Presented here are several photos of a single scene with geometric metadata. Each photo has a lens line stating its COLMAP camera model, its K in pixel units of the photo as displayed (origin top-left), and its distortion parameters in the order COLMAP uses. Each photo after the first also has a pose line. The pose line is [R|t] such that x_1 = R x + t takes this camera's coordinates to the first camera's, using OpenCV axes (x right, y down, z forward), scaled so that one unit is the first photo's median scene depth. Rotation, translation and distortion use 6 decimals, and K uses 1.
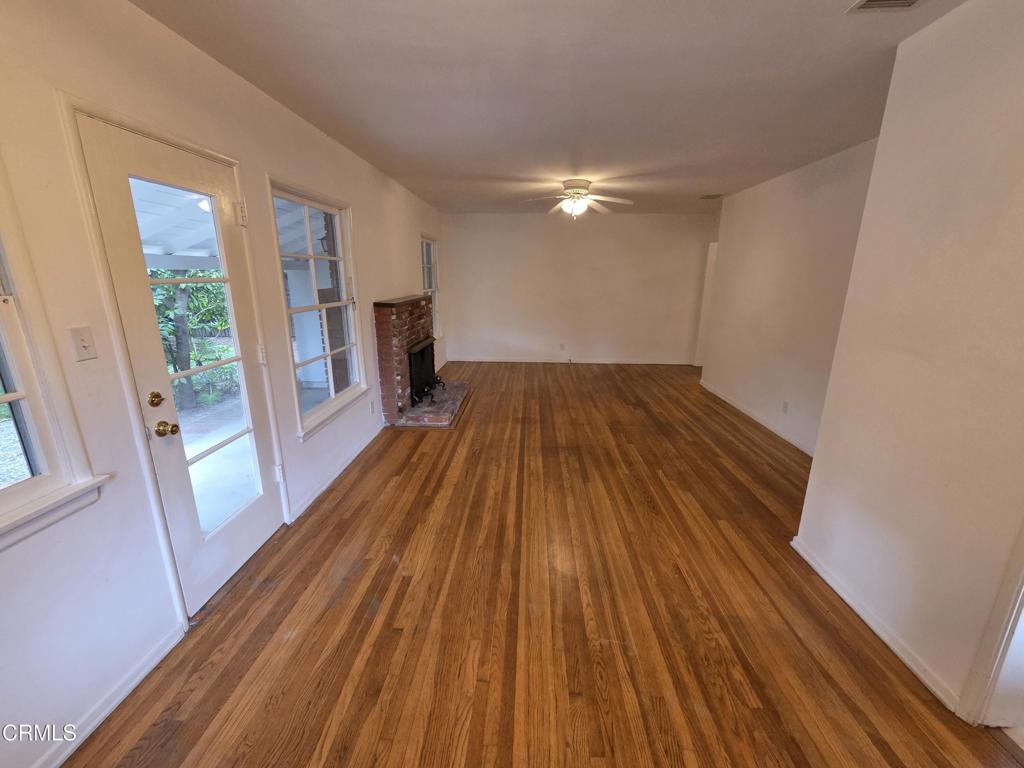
lens RADIAL K [[418.9, 0, 514.0], [0, 418.9, 383.5], [0, 0, 1]] dist [0.006343, -0.000148]
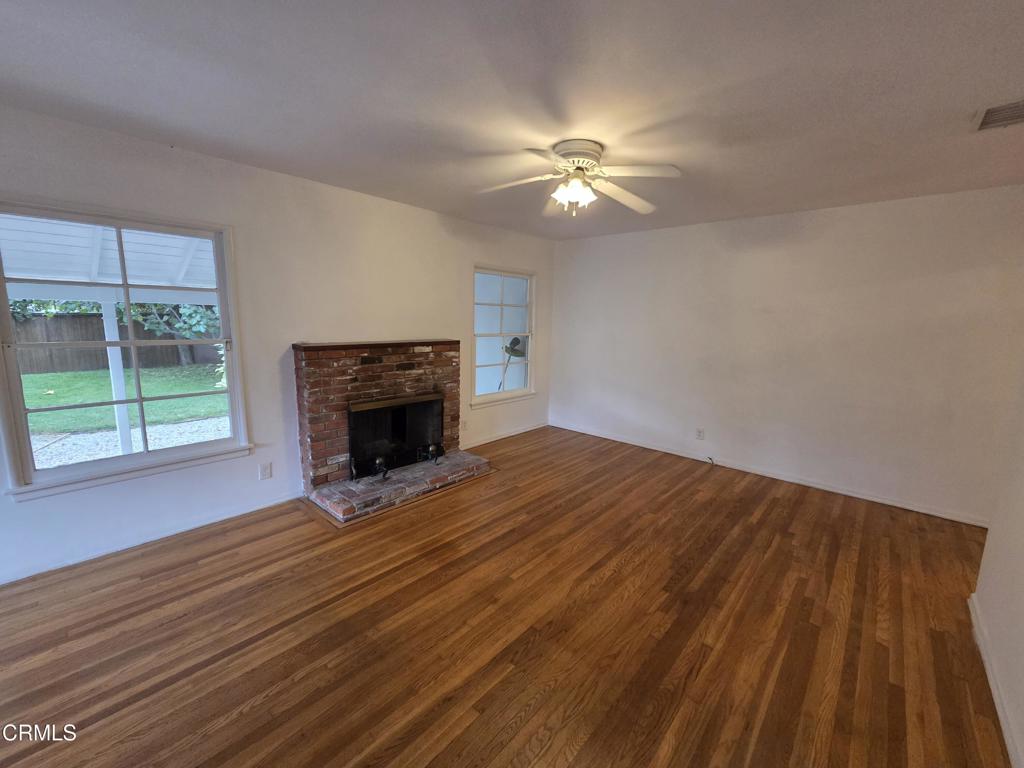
lens RADIAL K [[418.9, 0, 513.7], [0, 418.9, 381.1], [0, 0, 1]] dist [0.006343, -0.000148]
pose [[0.769764, 0.109148, -0.628927, 0.468896], [-0.177393, 0.983040, -0.046515, -0.144131], [0.613184, 0.147373, 0.776071, 0.572531]]
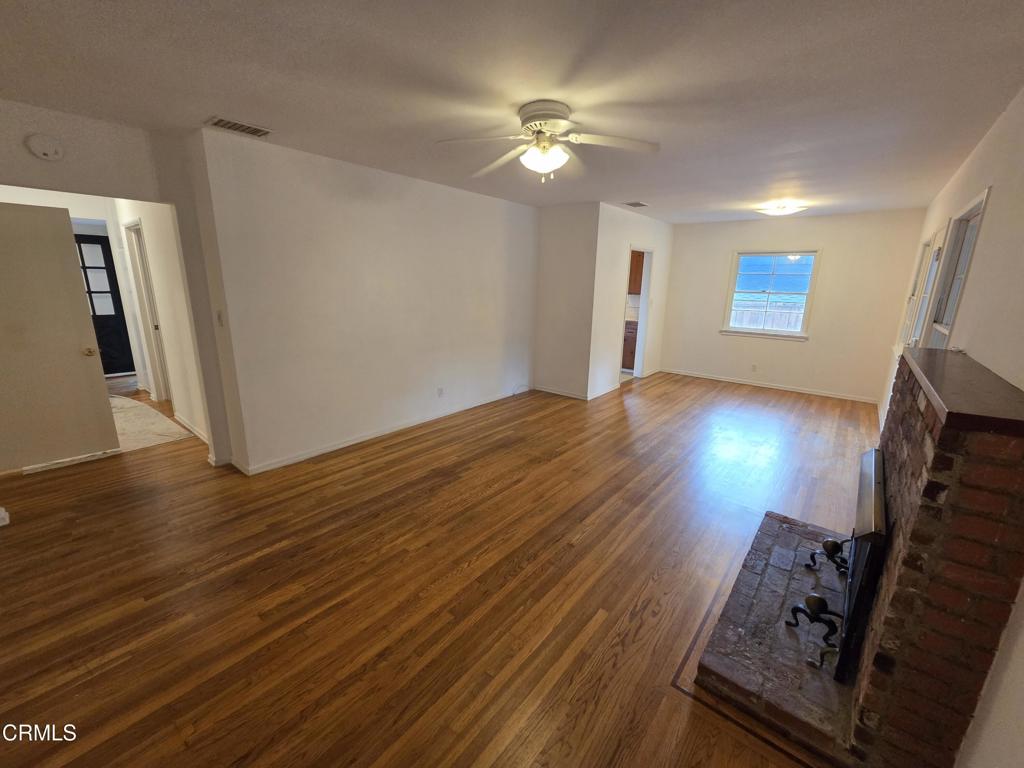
lens RADIAL K [[418.9, 0, 516.6], [0, 418.9, 383.5], [0, 0, 1]] dist [0.006343, -0.000148]
pose [[-0.801060, -0.167194, 0.574760, -0.181478], [0.124751, 0.892484, 0.433486, -0.411426], [-0.585440, 0.418950, -0.694075, 1.540824]]
